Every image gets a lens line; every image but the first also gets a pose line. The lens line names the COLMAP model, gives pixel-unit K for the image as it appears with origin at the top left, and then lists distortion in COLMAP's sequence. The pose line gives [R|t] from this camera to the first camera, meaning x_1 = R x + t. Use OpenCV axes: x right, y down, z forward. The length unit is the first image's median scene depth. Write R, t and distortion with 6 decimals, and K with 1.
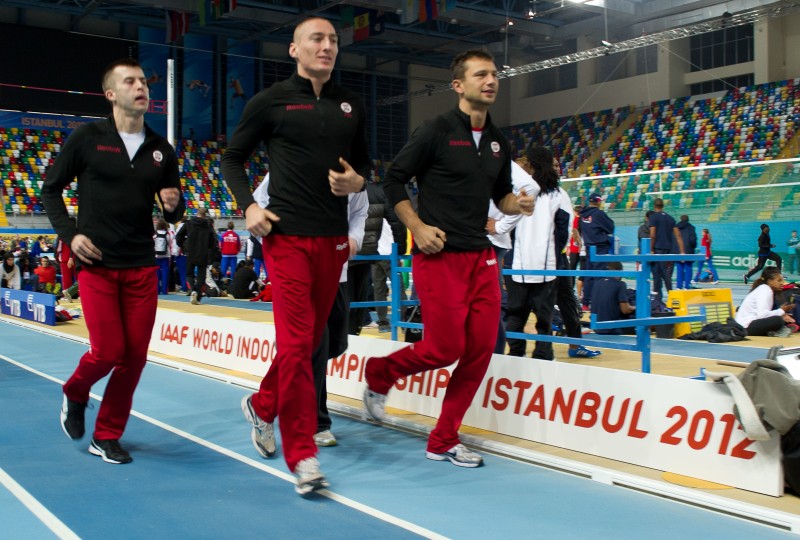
lens RADIAL K [[865.9, 0, 347.8], [0, 865.9, 270.6], [0, 0, 1]] dist [-0.059852, 0.000000]
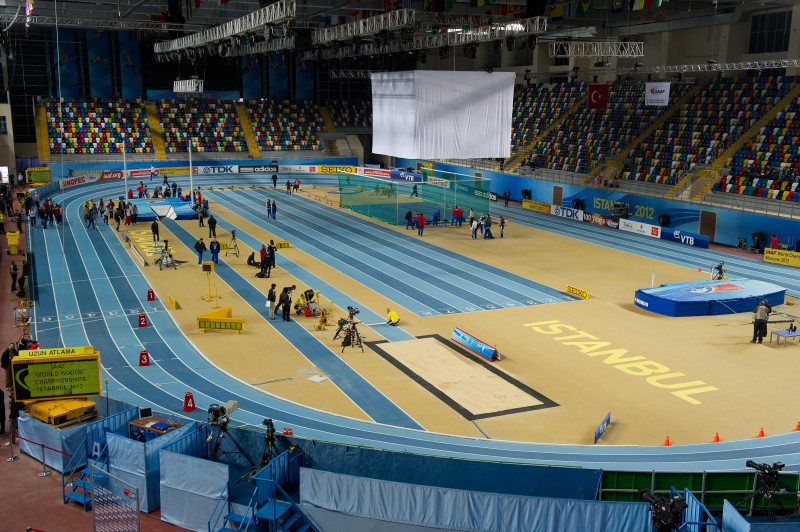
lens RADIAL K [[813.4, 0, 398.4], [0, 813.4, 269.2], [0, 0, 1]] dist [0.040828, 0.000000]
pose [[0.984584, 0.040770, -0.170094, 0.406454], [-0.010690, 0.984664, 0.174136, -0.116738], [0.174585, -0.169634, 0.969920, -0.692144]]
